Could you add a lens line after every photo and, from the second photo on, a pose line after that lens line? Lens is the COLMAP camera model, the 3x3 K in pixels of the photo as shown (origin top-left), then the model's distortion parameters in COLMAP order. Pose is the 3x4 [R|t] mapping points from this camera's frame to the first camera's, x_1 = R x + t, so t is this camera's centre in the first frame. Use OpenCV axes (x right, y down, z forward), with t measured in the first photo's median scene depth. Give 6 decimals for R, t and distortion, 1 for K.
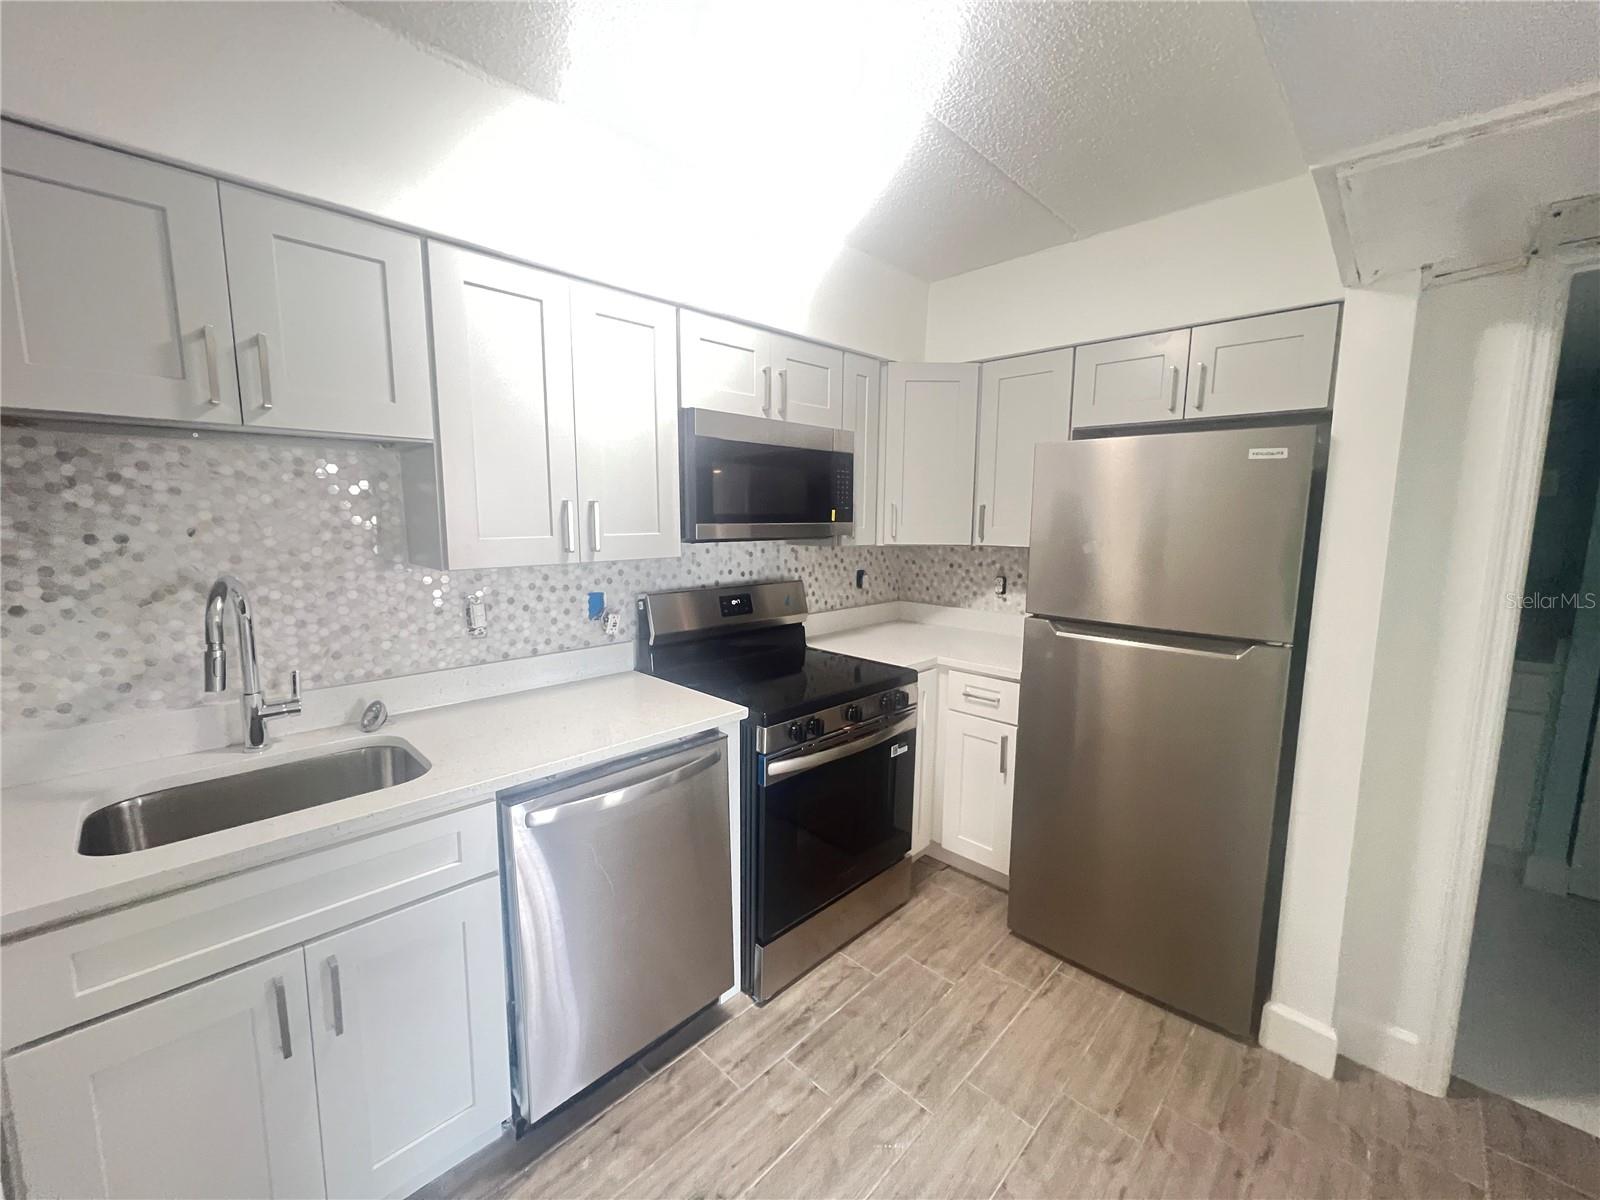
lens RADIAL K [[636.2, 0, 795.5], [0, 636.2, 594.1], [0, 0, 1]] dist [0.000781, 0.000623]
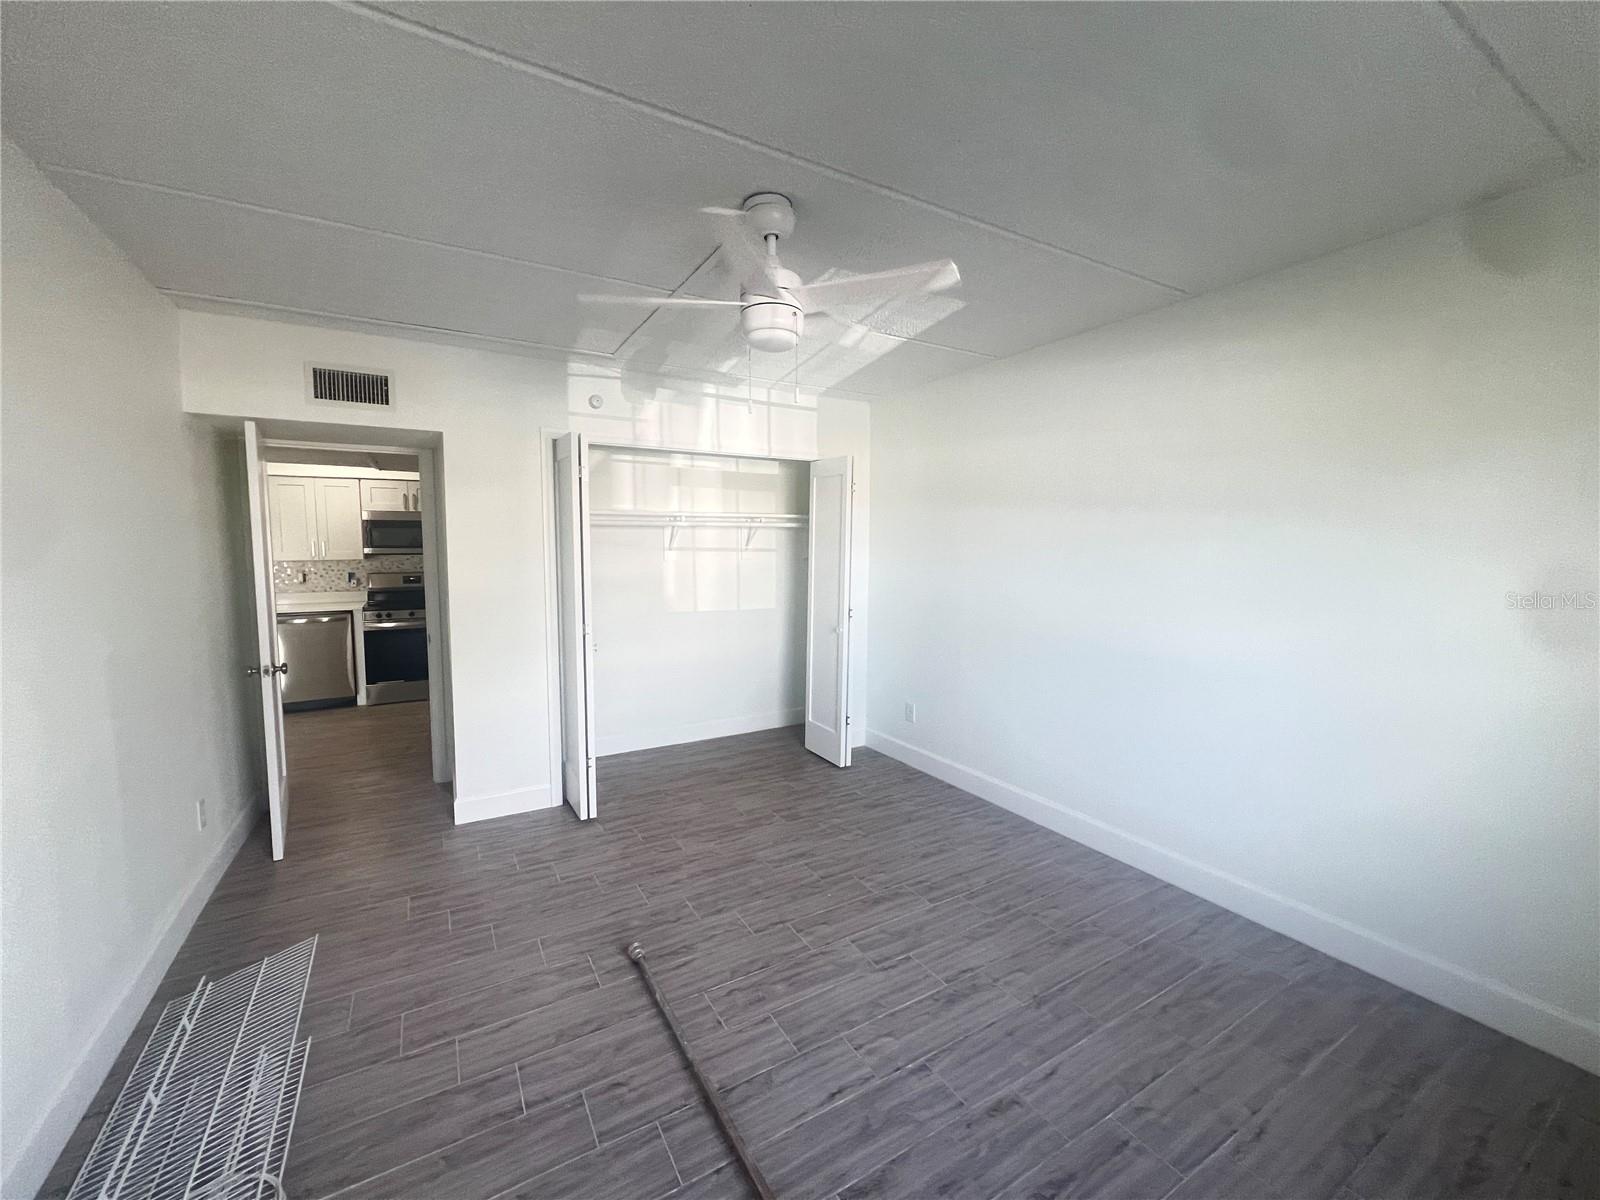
lens RADIAL K [[636.2, 0, 789.3], [0, 636.2, 594.0], [0, 0, 1]] dist [0.000781, 0.000623]
pose [[0.966379, 0.006418, -0.257043, 2.678522], [-0.023499, 0.997709, -0.063433, 0.261670], [0.256047, 0.067341, 0.964316, -1.447252]]
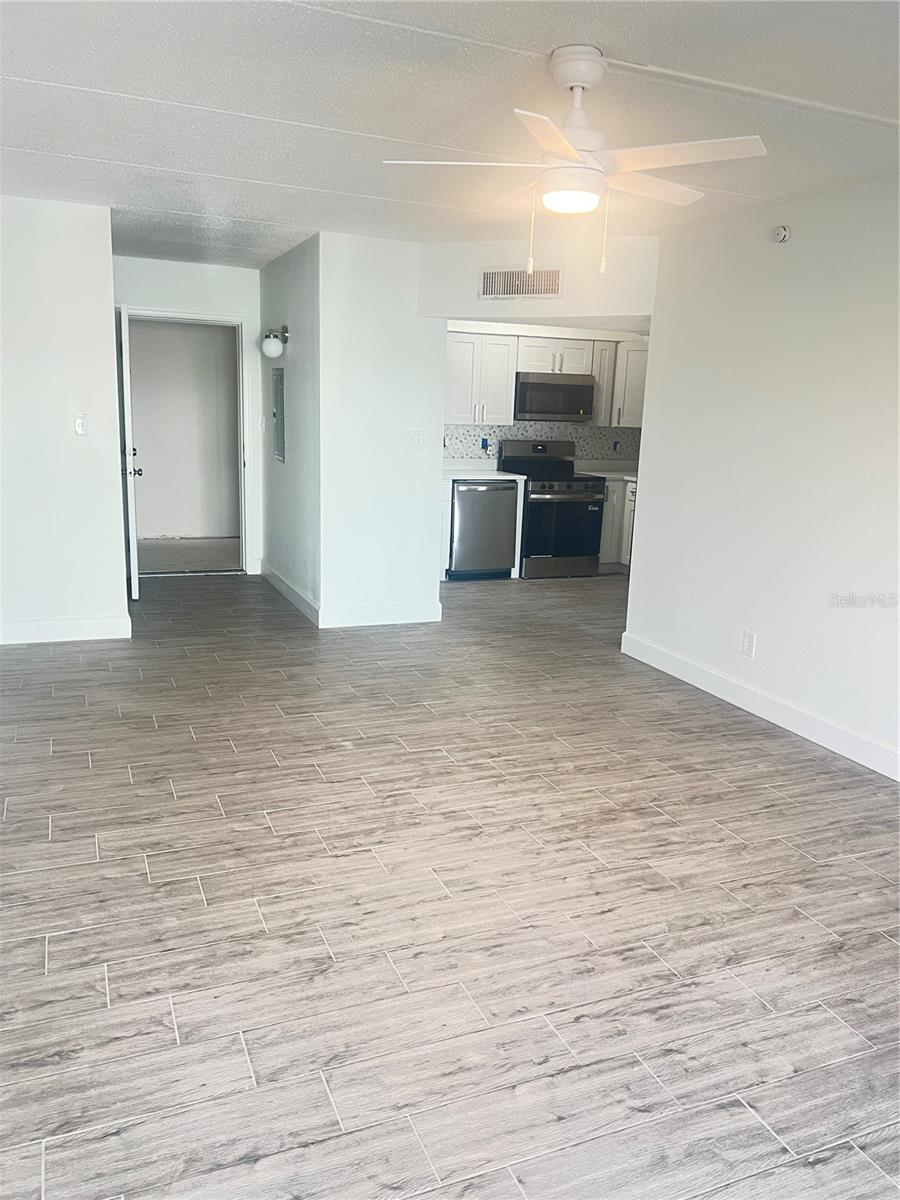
lens RADIAL K [[903.9, 0, 449.8], [0, 903.9, 604.7], [0, 0, 1]] dist [0.039412, -0.039232]
pose [[0.922772, 0.110518, -0.369158, 1.197410], [-0.078455, 0.991807, 0.100815, 0.368558], [0.377275, -0.064067, 0.923883, -3.034015]]
